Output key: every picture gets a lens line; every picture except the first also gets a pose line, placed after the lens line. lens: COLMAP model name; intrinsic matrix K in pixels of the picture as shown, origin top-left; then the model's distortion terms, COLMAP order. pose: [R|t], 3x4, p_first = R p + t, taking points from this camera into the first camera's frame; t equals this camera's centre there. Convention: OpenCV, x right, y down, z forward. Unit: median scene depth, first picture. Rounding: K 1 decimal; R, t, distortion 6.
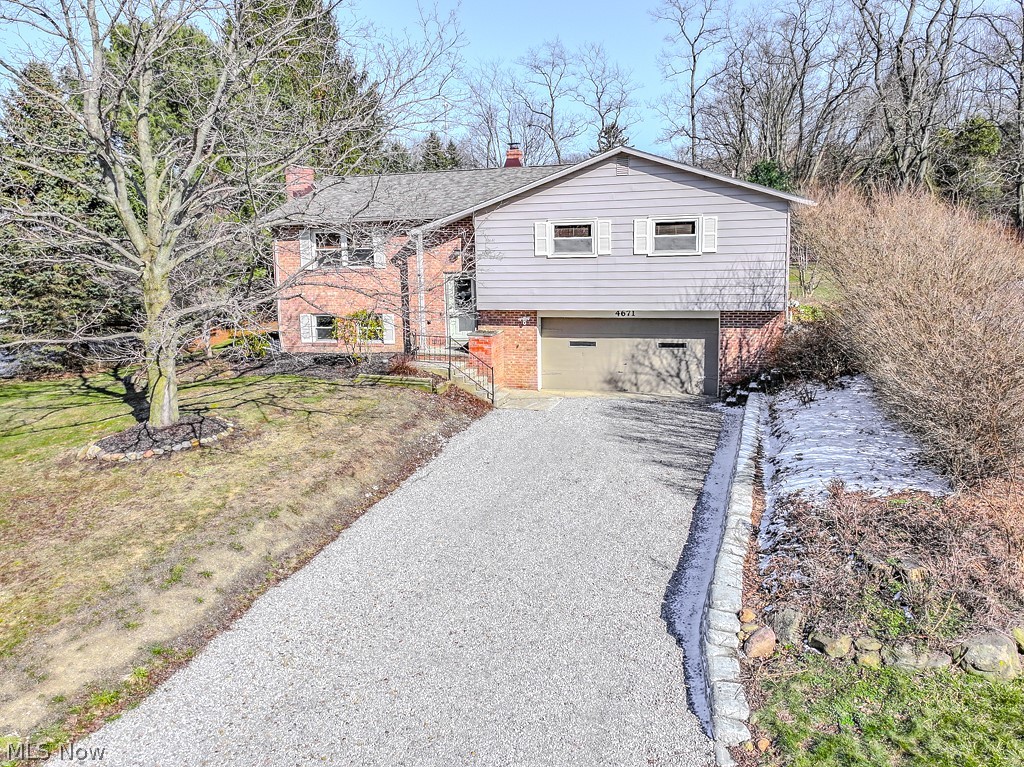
lens RADIAL K [[809.8, 0, 456.8], [0, 809.8, 375.0], [0, 0, 1]] dist [0.002595, 0.002506]
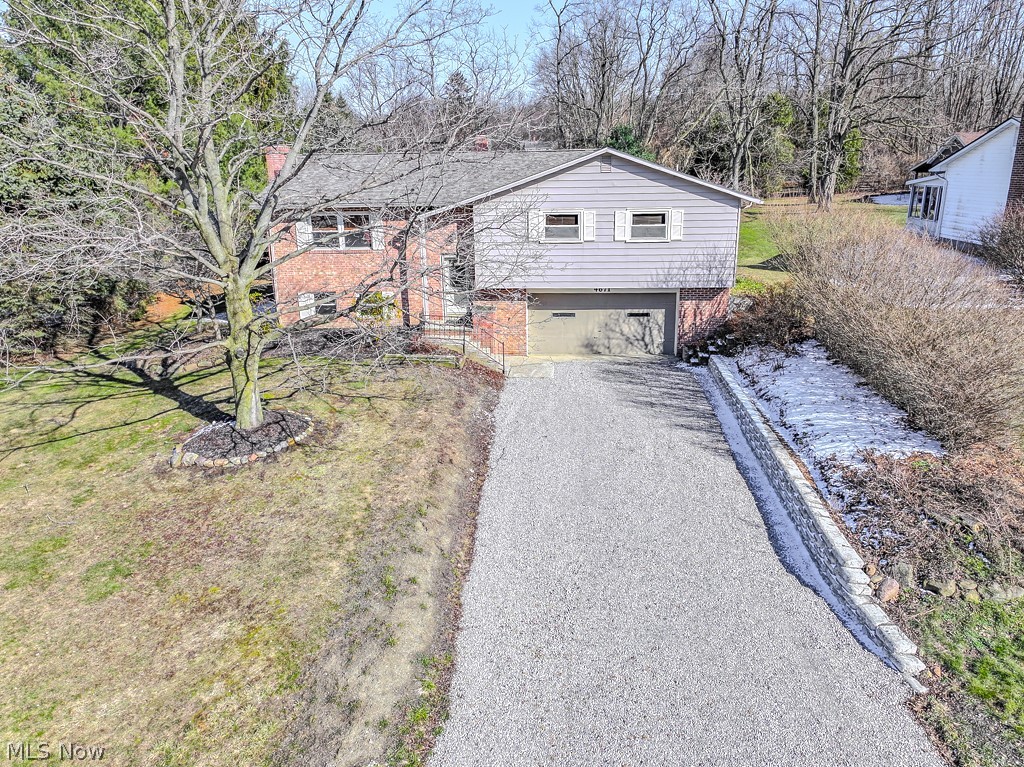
lens RADIAL K [[717.7, 0, 512.0], [0, 717.7, 383.5], [0, 0, 1]] dist [-0.003799, 0.021366]
pose [[0.963855, -0.062917, 0.258893, -0.210851], [0.032647, 0.992285, 0.119602, -0.072801], [-0.264421, -0.106826, 0.958473, 0.013656]]
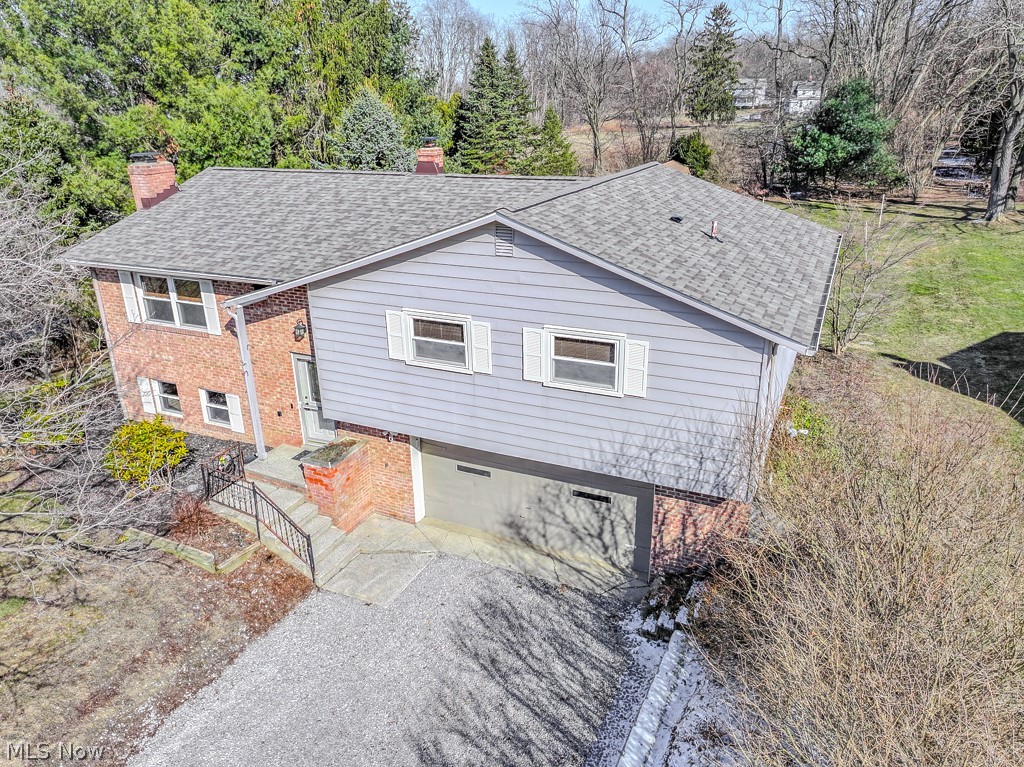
lens RADIAL K [[706.5, 0, 512.0], [0, 706.5, 383.5], [0, 0, 1]] dist [-0.002946, 0.001029]
pose [[0.995376, 0.048266, -0.083044, 0.257217], [-0.030627, 0.978934, 0.201867, -0.258767], [0.091038, -0.198390, 0.975886, 0.462855]]
